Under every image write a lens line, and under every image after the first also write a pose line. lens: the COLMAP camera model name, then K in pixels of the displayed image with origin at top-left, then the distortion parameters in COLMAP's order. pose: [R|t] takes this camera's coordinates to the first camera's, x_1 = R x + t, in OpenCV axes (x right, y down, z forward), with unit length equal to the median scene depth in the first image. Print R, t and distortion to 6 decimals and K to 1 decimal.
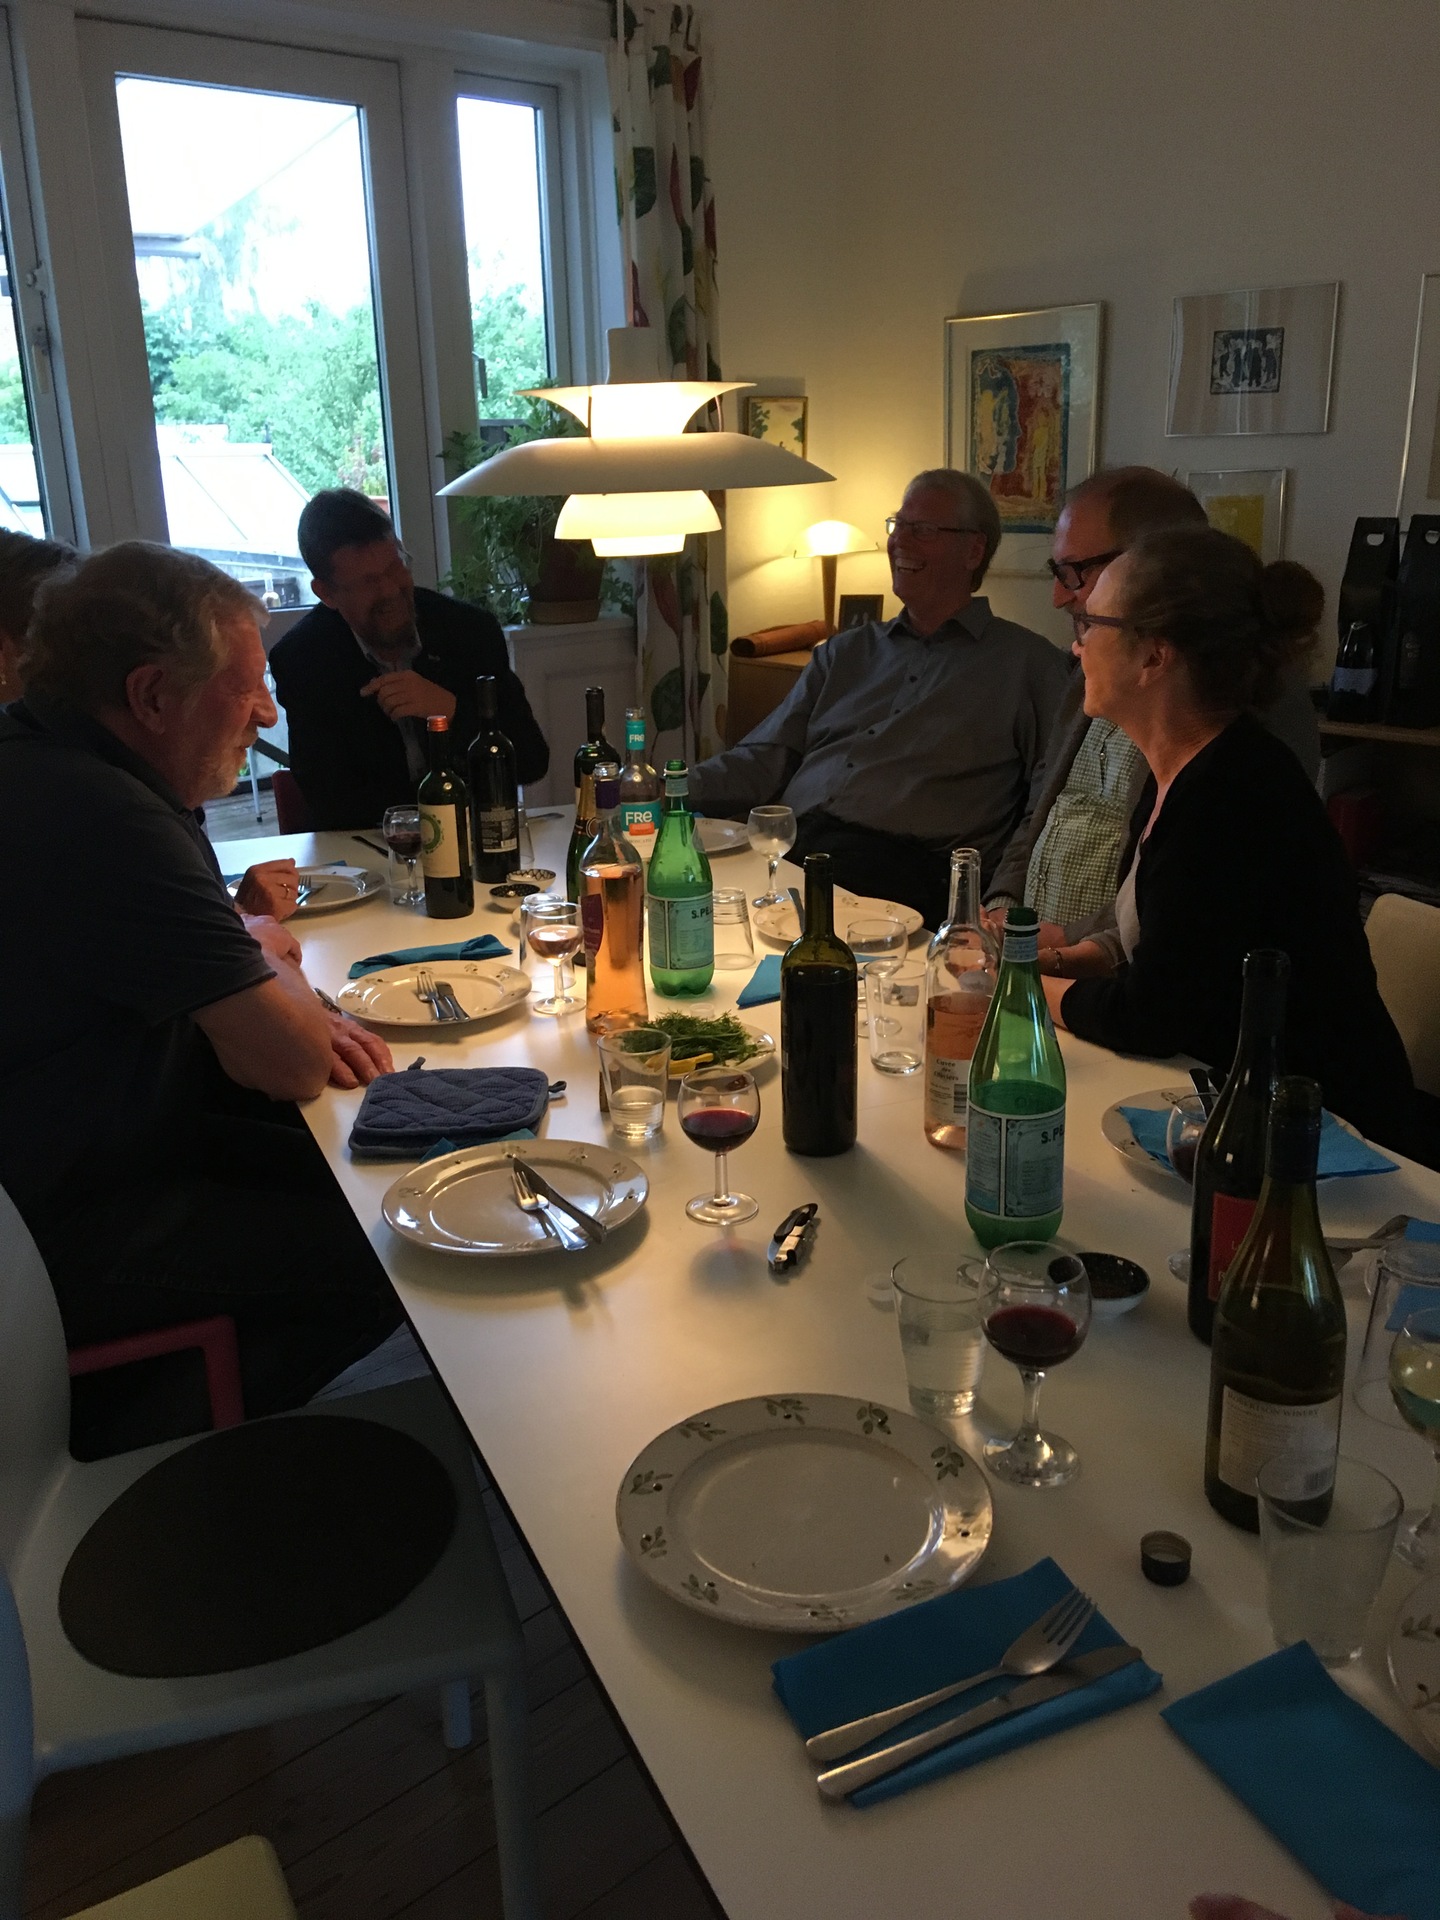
lens RADIAL K [[1589.9, 0, 746.4], [0, 1589.9, 961.8], [0, 0, 1]] dist [0.131685, -0.196677]
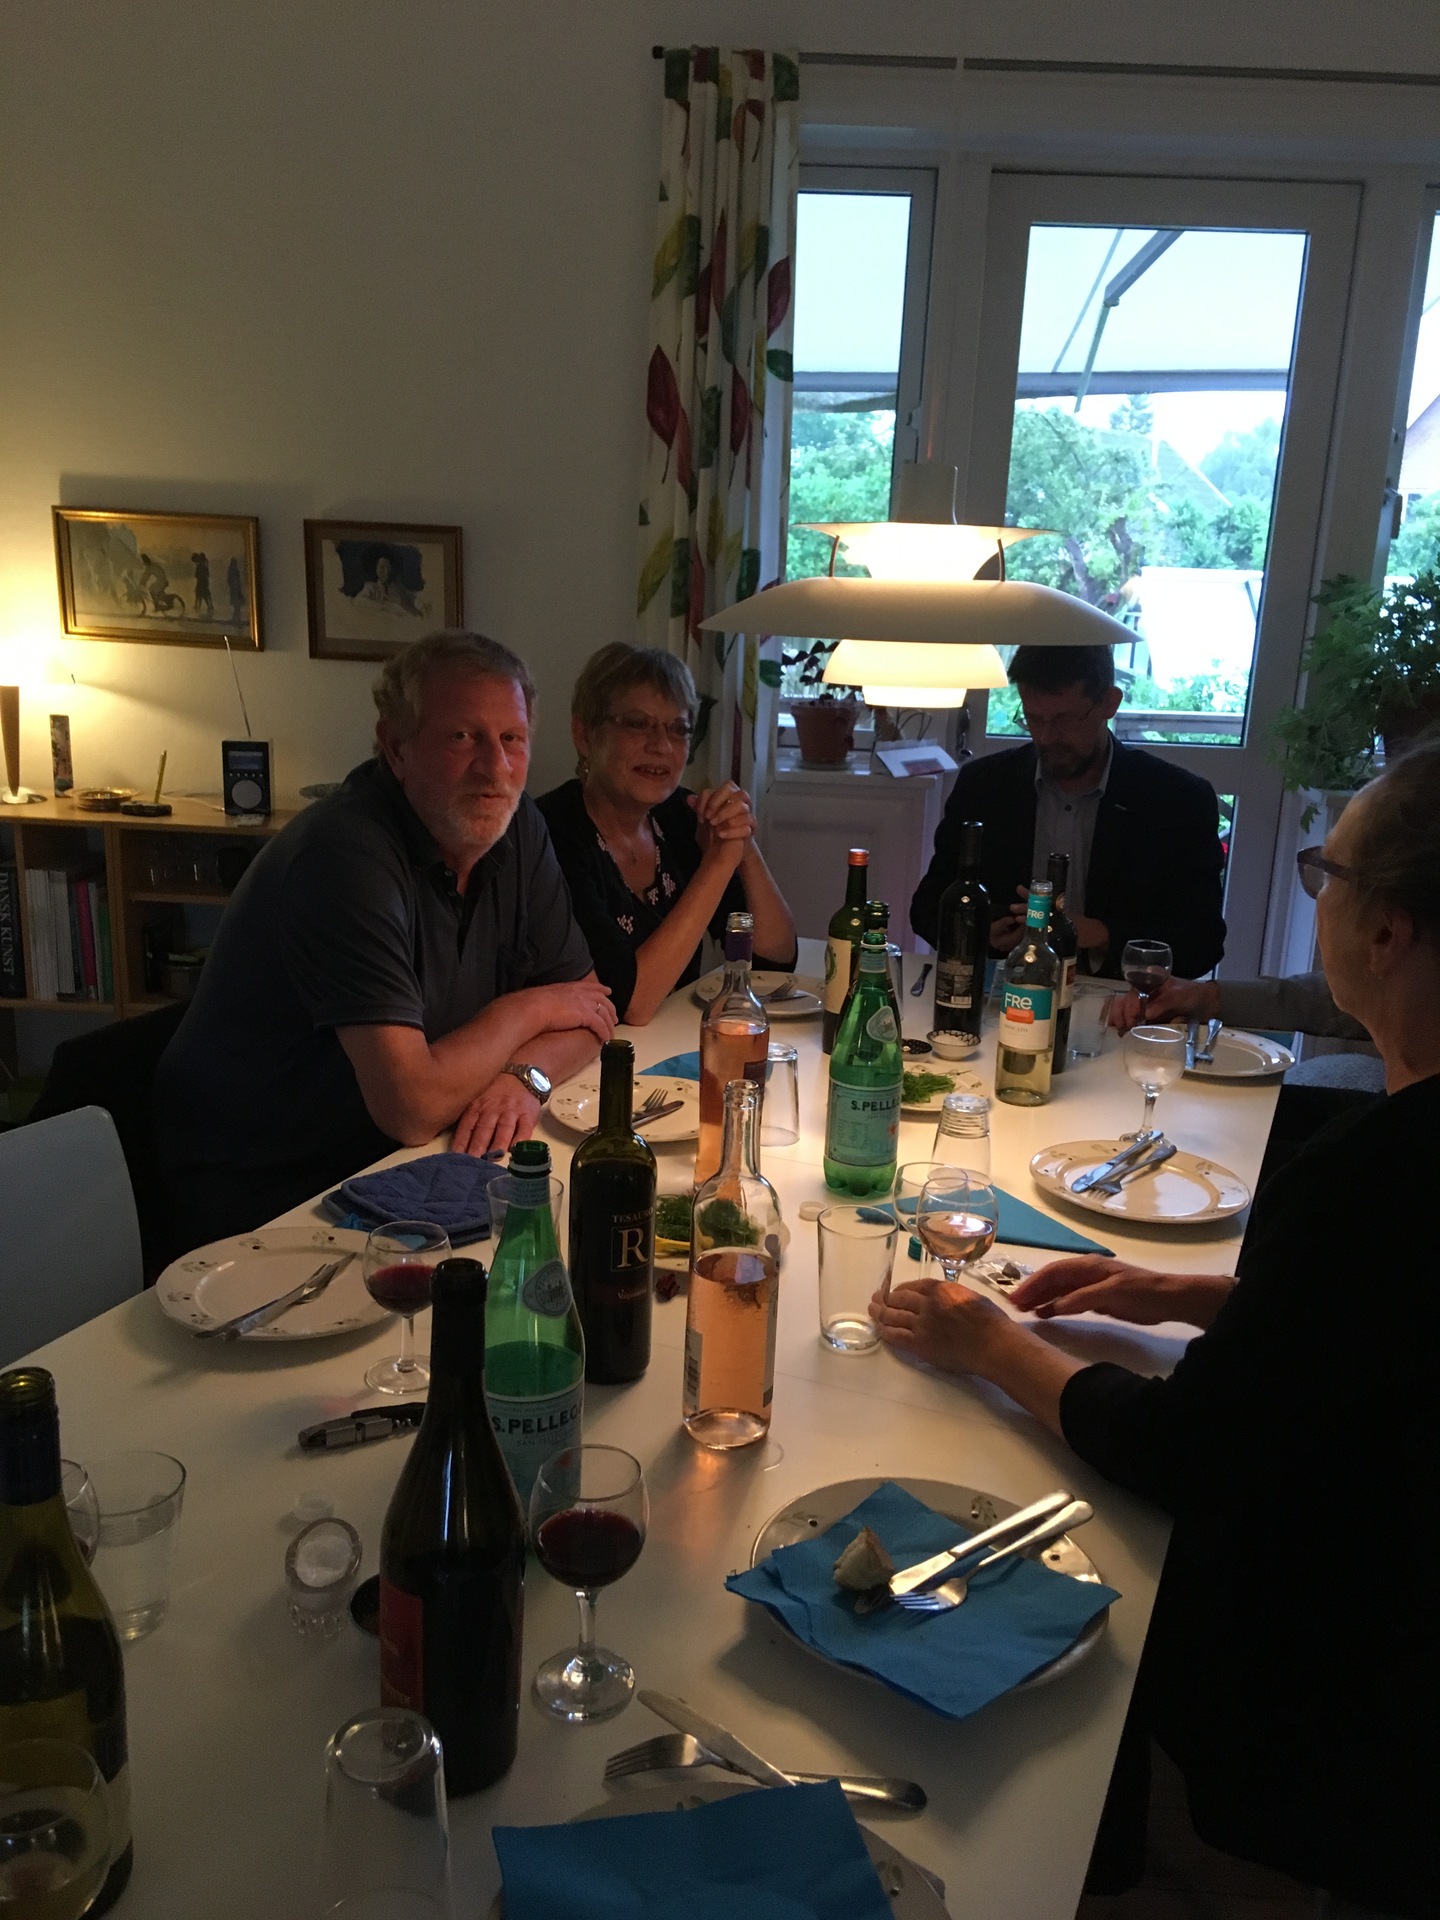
lens RADIAL K [[1632.5, 0, 720.0], [0, 1632.5, 960.0], [0, 0, 1]] dist [0.120088, -0.192320]
pose [[0.681853, 0.222419, -0.696854, 0.259637], [-0.277487, 0.960094, 0.034925, -0.057206], [0.676814, 0.169554, 0.716362, 0.137836]]
